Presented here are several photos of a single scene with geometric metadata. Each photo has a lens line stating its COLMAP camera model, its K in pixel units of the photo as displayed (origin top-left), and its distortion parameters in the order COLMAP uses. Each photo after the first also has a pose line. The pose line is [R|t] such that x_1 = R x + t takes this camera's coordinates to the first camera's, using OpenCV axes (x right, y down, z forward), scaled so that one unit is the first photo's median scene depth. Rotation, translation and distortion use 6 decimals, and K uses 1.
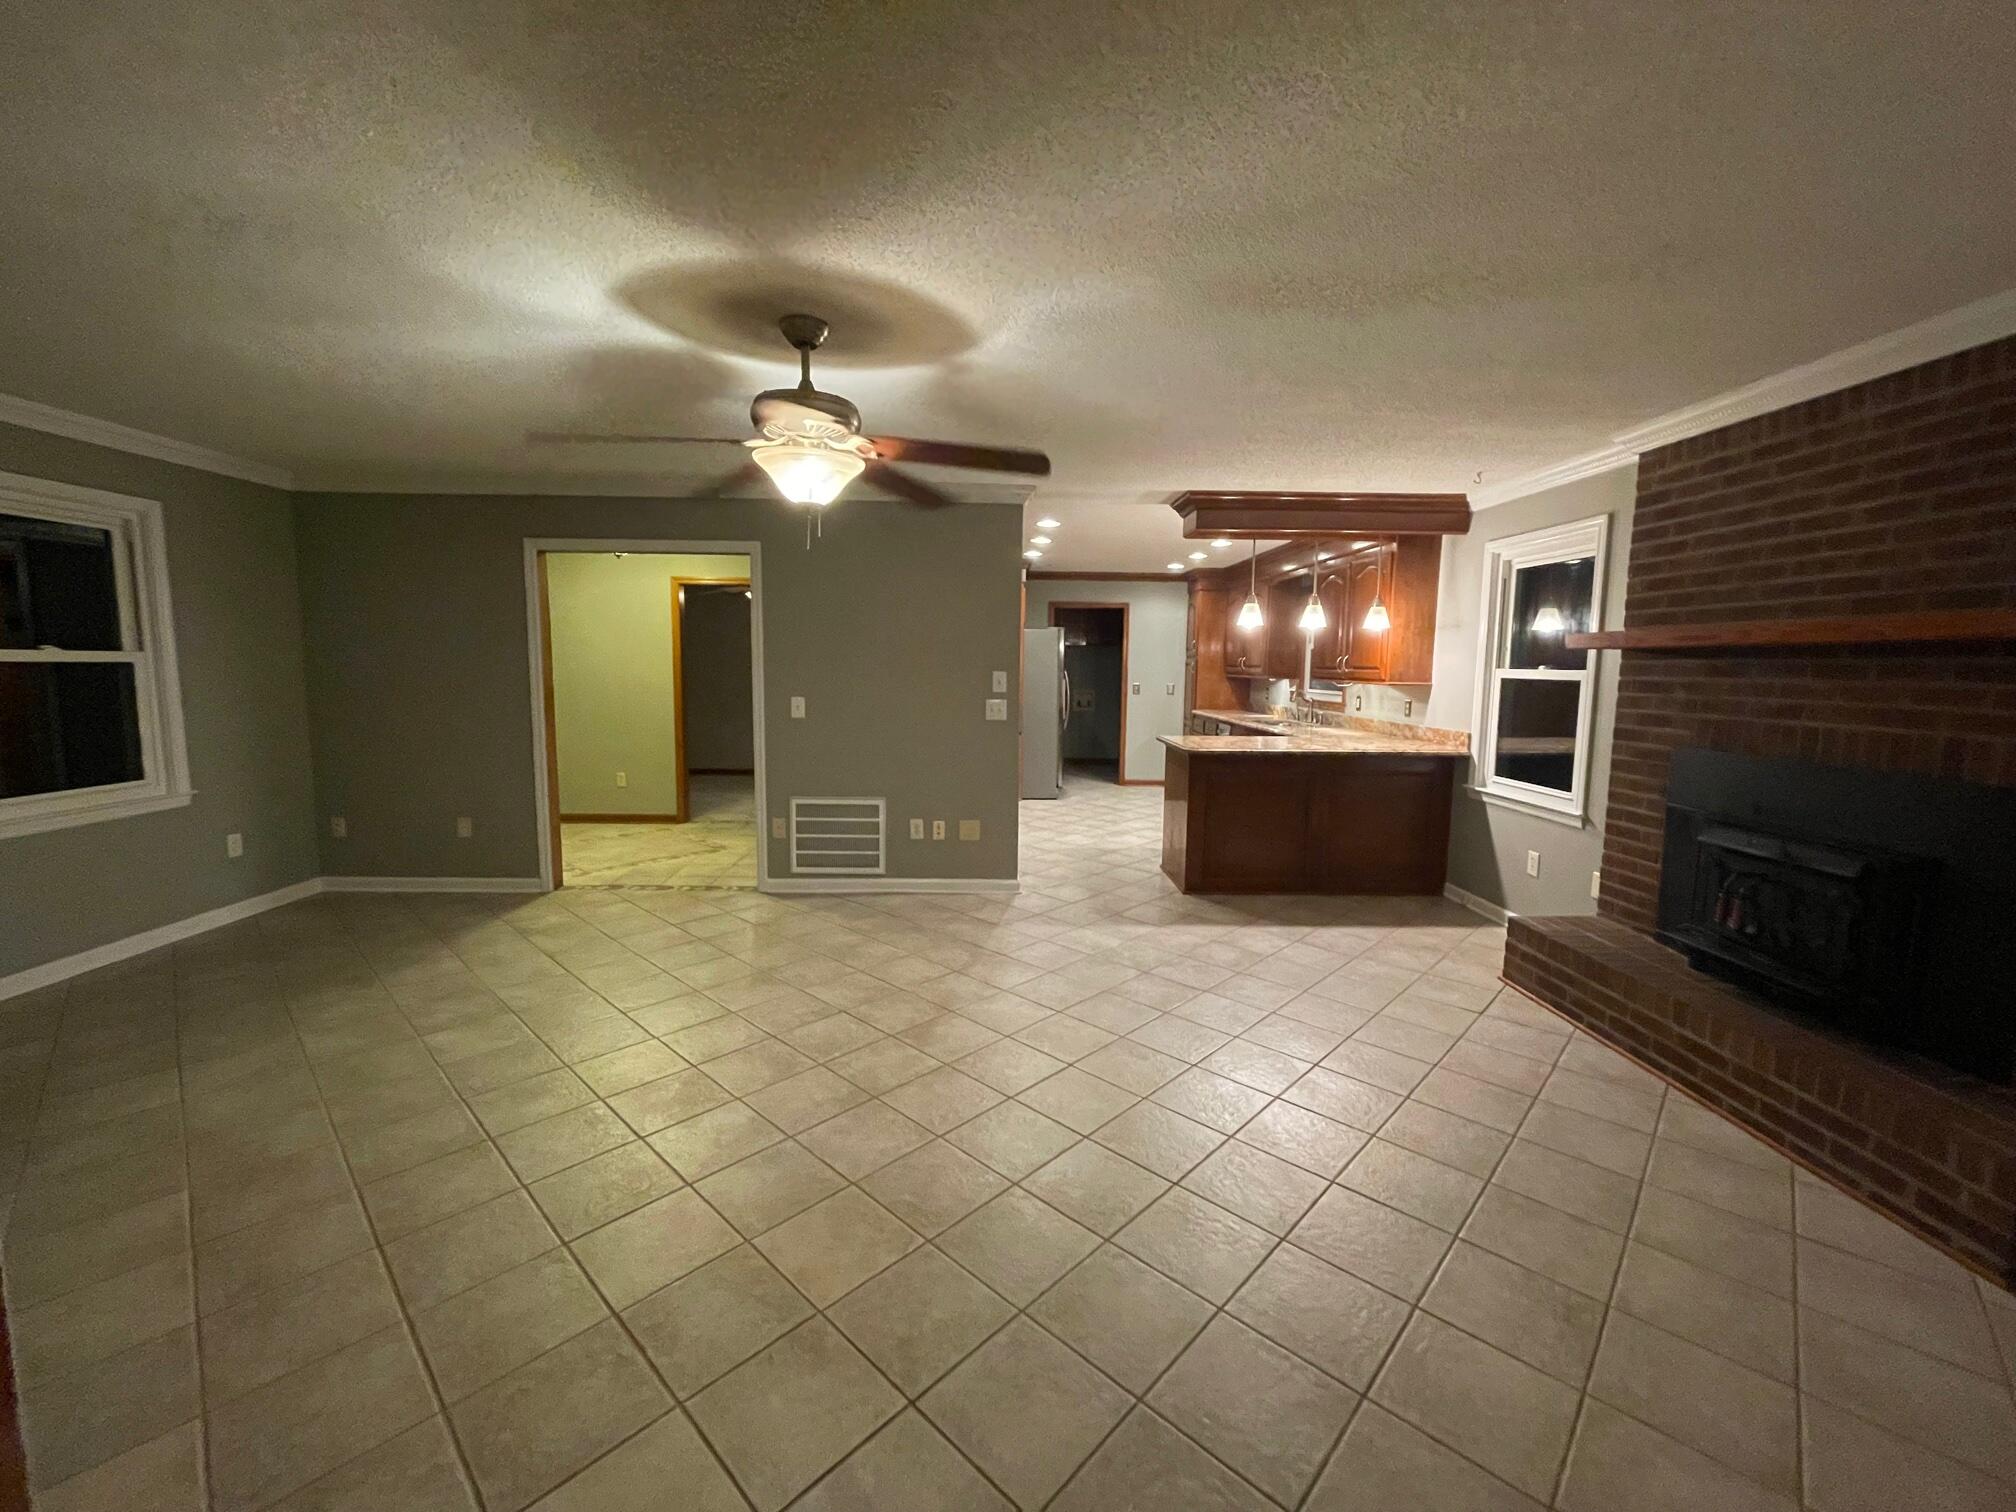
lens RADIAL K [[808.1, 0, 1008.0], [0, 808.1, 756.0], [0, 0, 1]] dist [-0.000679, -0.000136]
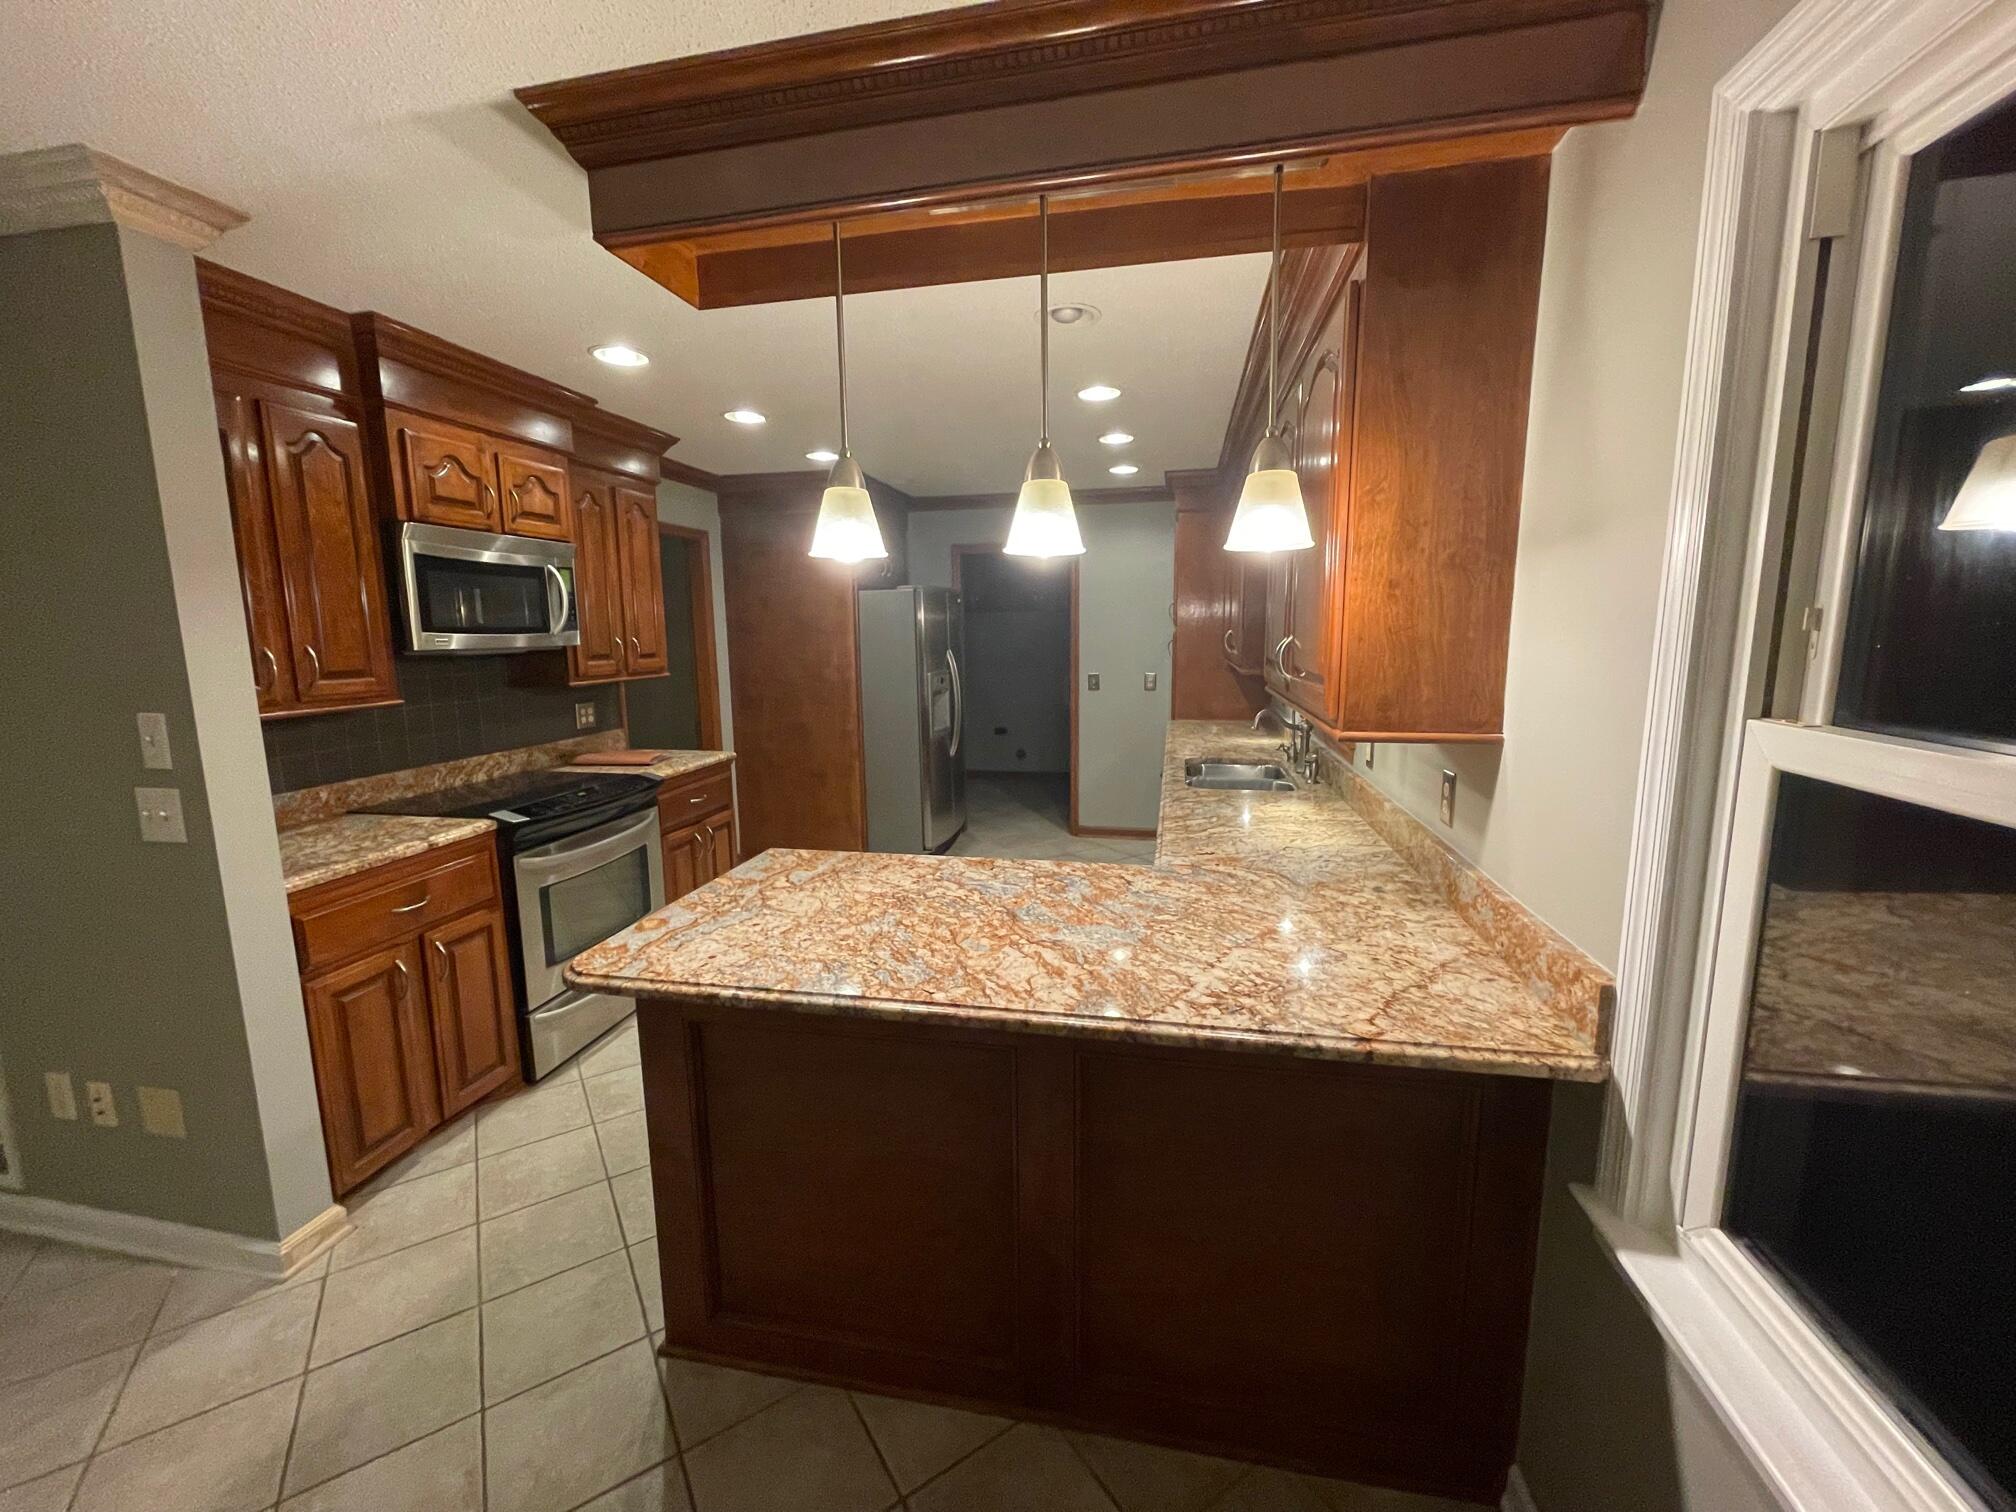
lens RADIAL K [[808.1, 0, 1008.0], [0, 808.1, 756.0], [0, 0, 1]] dist [-0.000679, -0.000136]
pose [[0.974508, 0.012711, -0.223994, 0.452817], [-0.002829, 0.999011, 0.044382, -0.103158], [0.224337, -0.042617, 0.973579, 0.735786]]
